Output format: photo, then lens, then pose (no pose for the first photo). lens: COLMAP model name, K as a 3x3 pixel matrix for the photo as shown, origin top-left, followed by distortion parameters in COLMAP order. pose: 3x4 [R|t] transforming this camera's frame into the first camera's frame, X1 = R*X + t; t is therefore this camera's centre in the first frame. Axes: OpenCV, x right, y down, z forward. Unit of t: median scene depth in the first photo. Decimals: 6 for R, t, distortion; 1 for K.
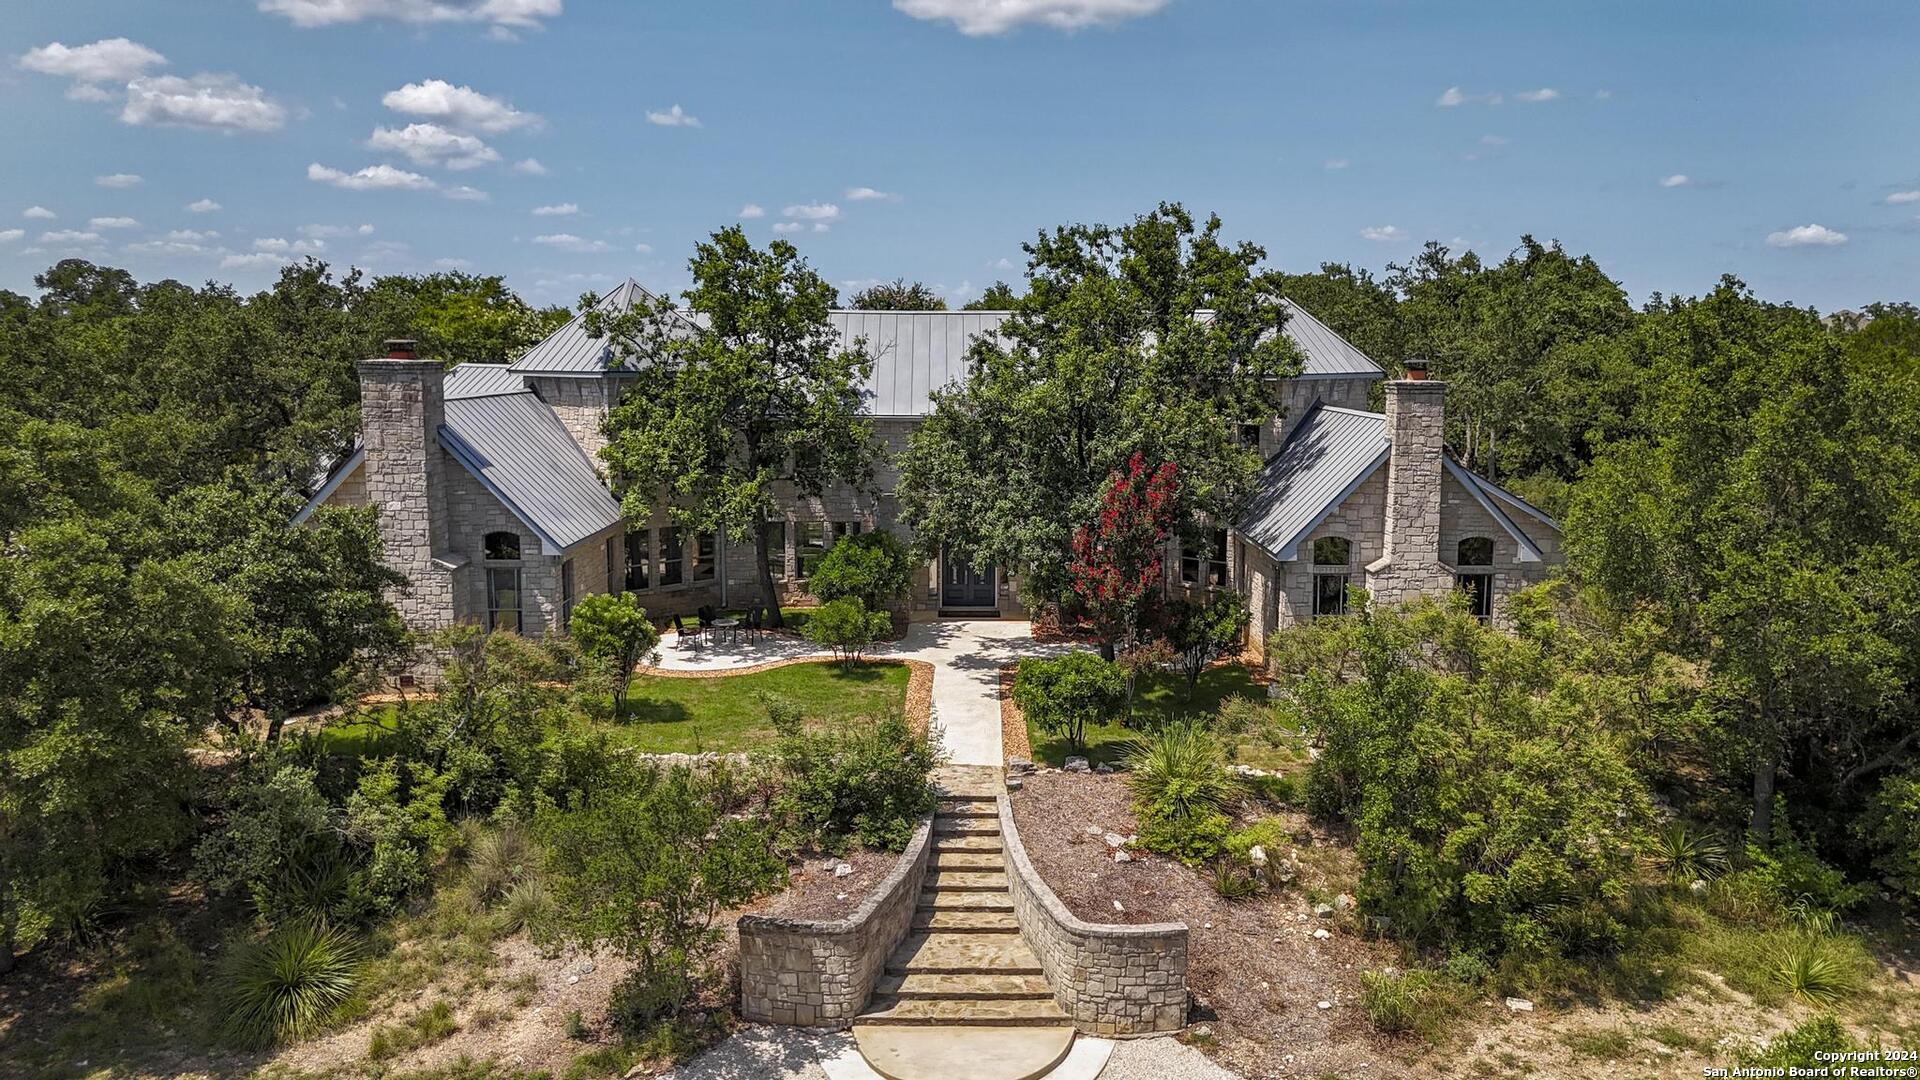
lens RADIAL K [[1398.3, 0, 863.8], [0, 1398.3, 536.6], [0, 0, 1]] dist [0.022355, -0.006145]
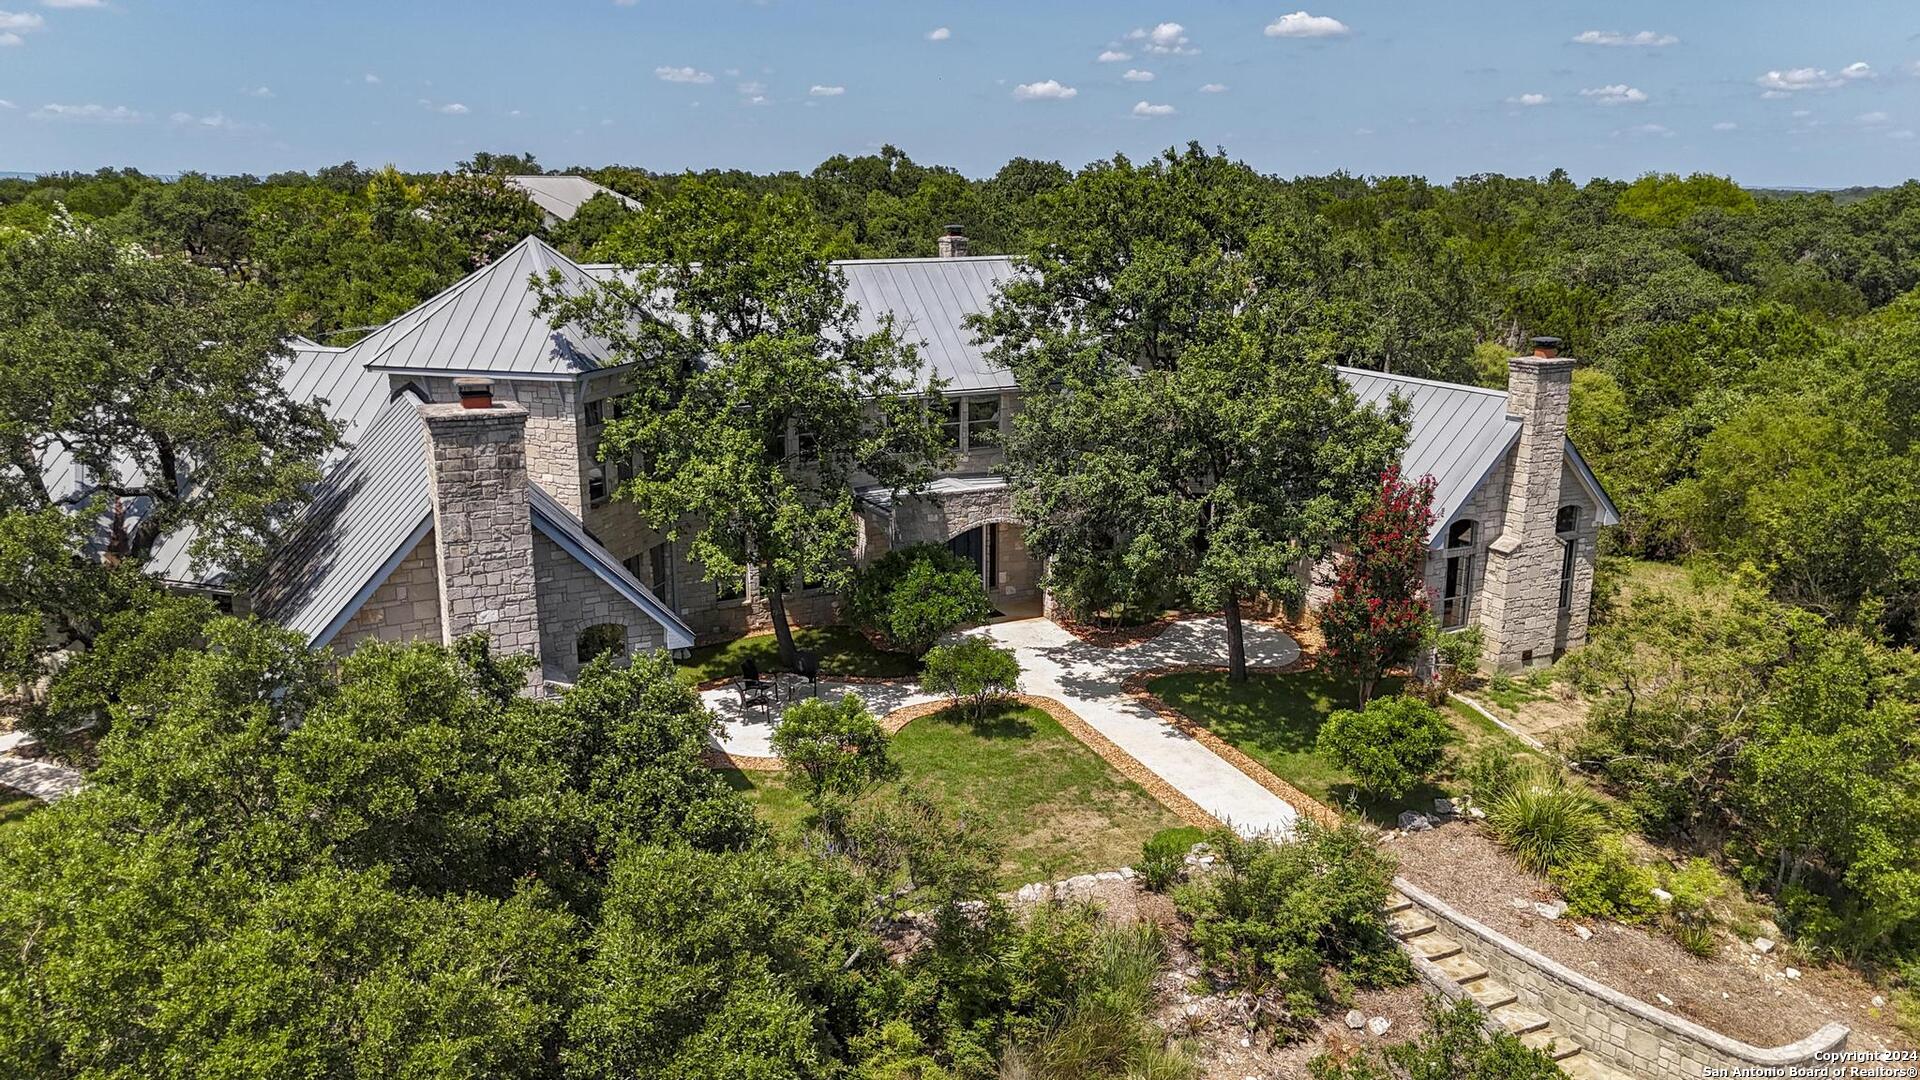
lens RADIAL K [[1441.4, 0, 960.0], [0, 1441.4, 540.0], [0, 0, 1]] dist [0.004441, -0.004413]
pose [[0.902696, -0.106388, 0.416918, -0.553711], [0.066141, 0.991743, 0.109865, -0.163702], [-0.425164, -0.071600, 0.902280, 0.328929]]
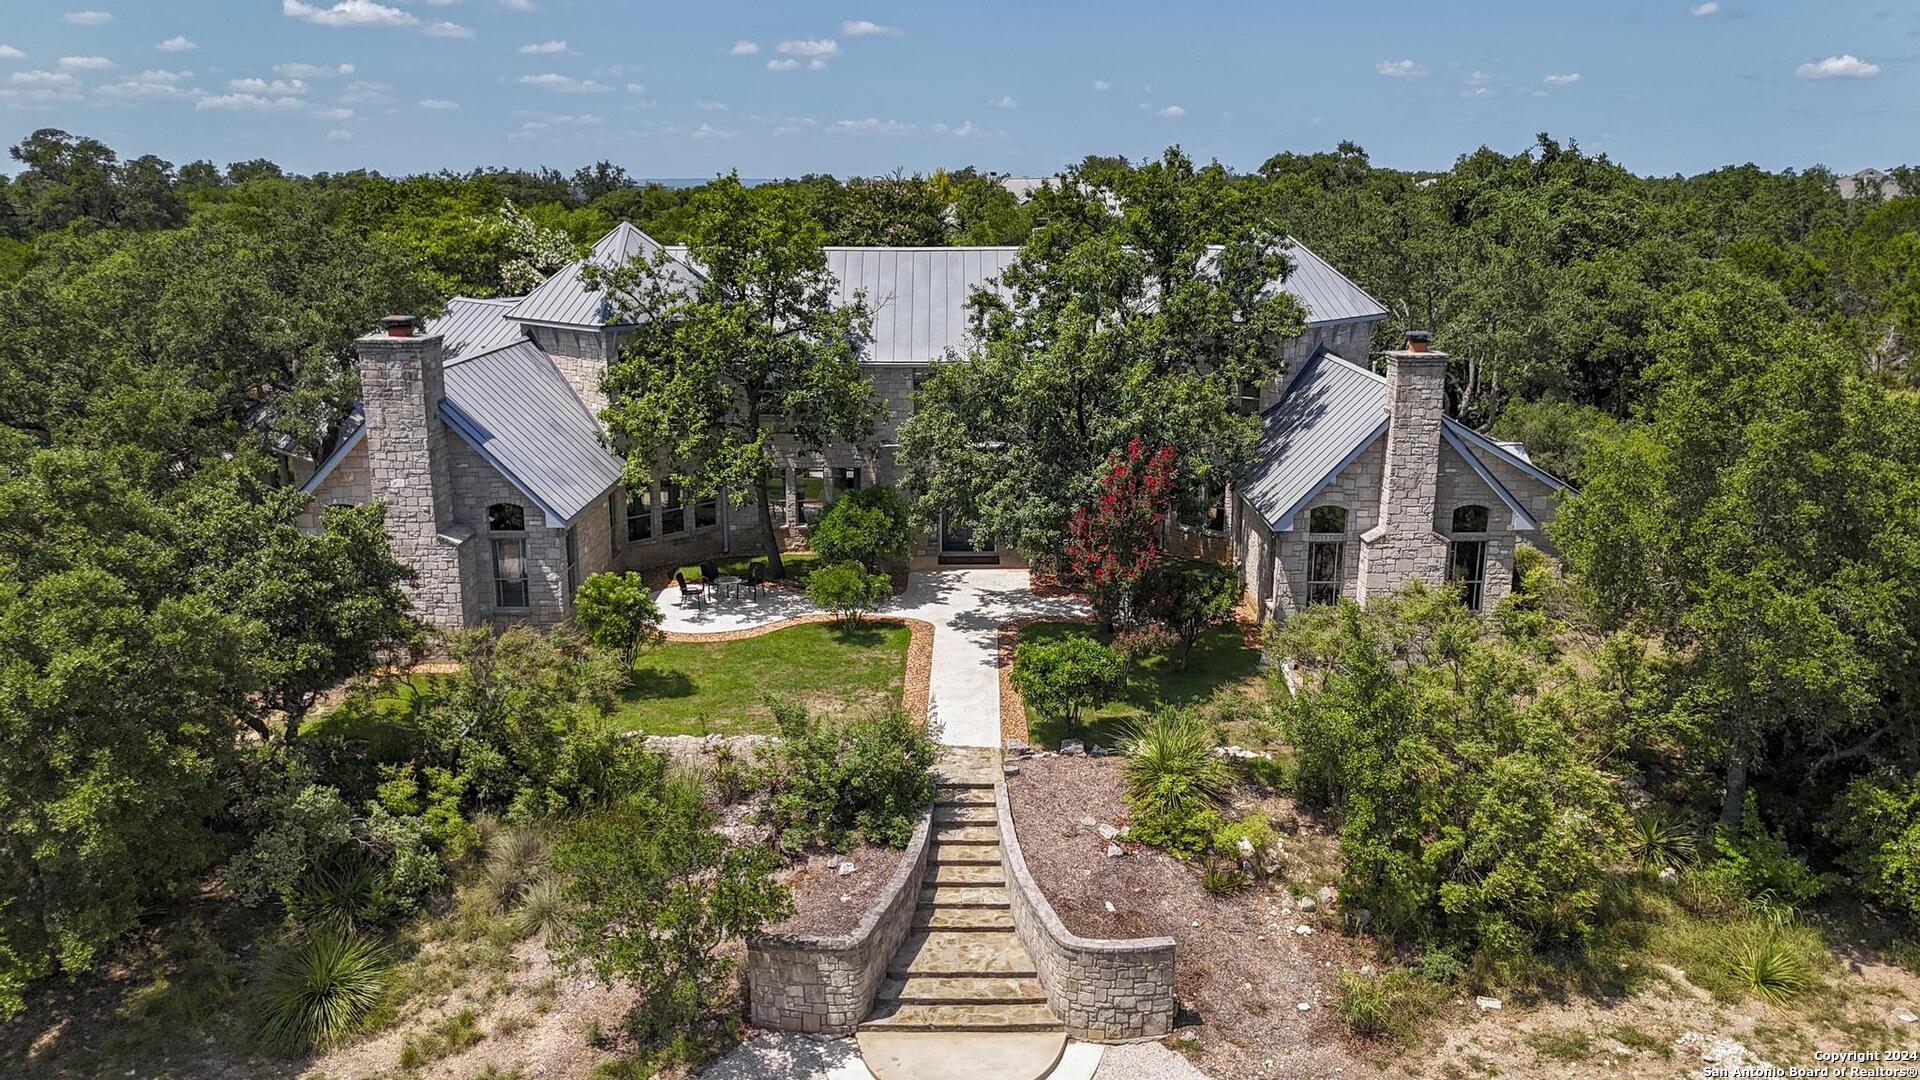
lens RADIAL K [[1406.3, 0, 863.2], [0, 1406.3, 543.7], [0, 0, 1]] dist [0.019386, 0.000155]
pose [[0.999991, -0.004183, -0.000512, -0.000546], [0.004214, 0.994597, 0.103730, -0.108556], [0.000076, -0.103731, 0.994605, -0.015684]]
